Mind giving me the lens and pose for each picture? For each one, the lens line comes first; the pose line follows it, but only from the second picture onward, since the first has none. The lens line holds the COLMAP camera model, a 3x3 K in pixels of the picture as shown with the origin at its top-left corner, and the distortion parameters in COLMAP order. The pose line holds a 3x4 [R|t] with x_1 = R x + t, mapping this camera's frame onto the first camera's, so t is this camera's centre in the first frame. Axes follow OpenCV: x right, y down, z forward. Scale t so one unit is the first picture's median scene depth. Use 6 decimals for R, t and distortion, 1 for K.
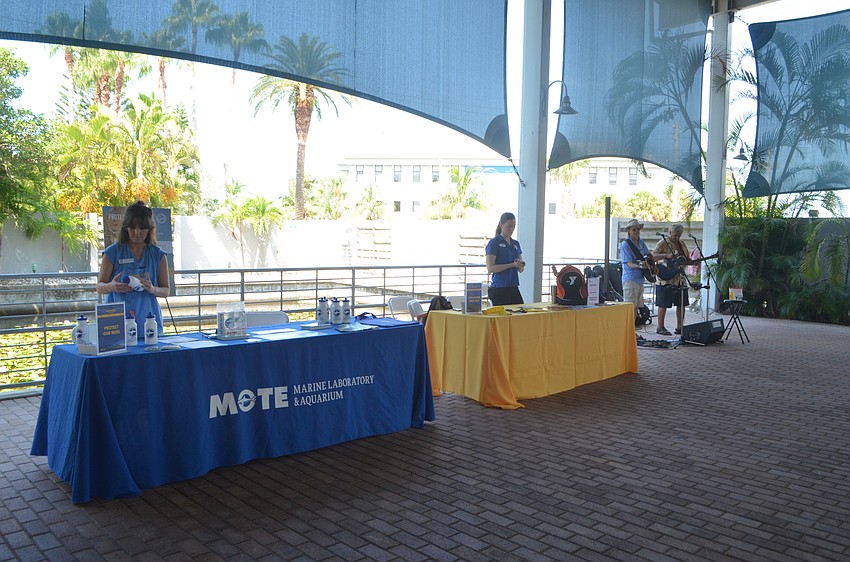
lens RADIAL K [[722.5, 0, 425.0], [0, 722.5, 281.0], [0, 0, 1]] dist [-0.088562, 0.005285]
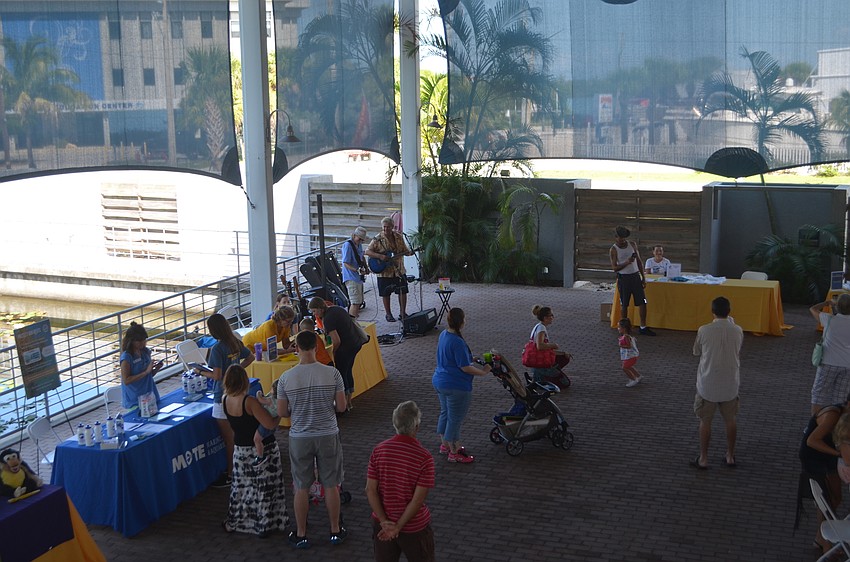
lens RADIAL K [[987.1, 0, 425.0], [0, 987.1, 281.0], [0, 0, 1]] dist [-0.012279, -0.009677]
pose [[0.912889, -0.104826, 0.394519, -0.134604], [0.073327, 0.992855, 0.094133, -0.088802], [-0.401568, -0.057005, 0.914053, -0.270364]]
